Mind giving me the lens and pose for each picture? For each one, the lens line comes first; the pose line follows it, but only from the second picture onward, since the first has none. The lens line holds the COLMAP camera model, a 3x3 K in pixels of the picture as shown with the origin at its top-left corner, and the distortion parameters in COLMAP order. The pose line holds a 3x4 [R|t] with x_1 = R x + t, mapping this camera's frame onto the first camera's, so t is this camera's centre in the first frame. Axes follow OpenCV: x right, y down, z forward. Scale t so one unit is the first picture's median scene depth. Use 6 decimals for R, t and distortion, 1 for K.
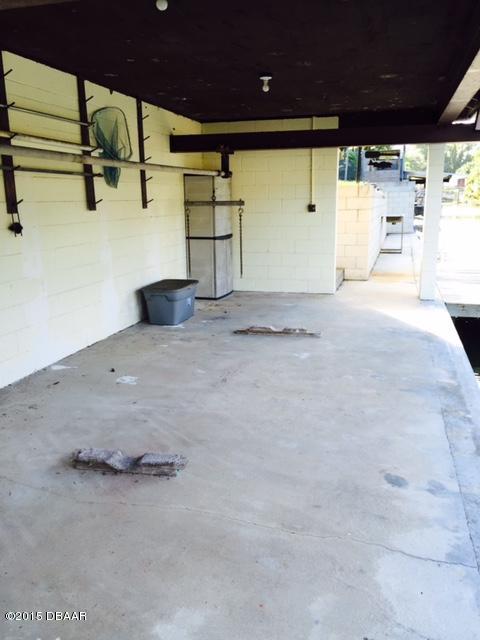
lens RADIAL K [[547.4, 0, 240.0], [0, 547.4, 320.0], [0, 0, 1]] dist [0.081884, -0.128056]
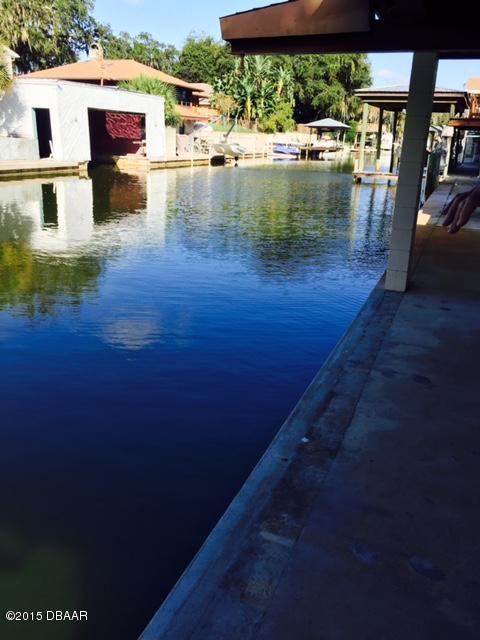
lens RADIAL K [[547.4, 0, 240.0], [0, 547.4, 320.0], [0, 0, 1]] dist [0.081884, -0.128056]
pose [[-0.993904, -0.049788, 0.098368, 0.462997], [0.007816, 0.858163, 0.513318, -0.357887], [-0.109972, 0.510958, -0.852542, 1.646013]]
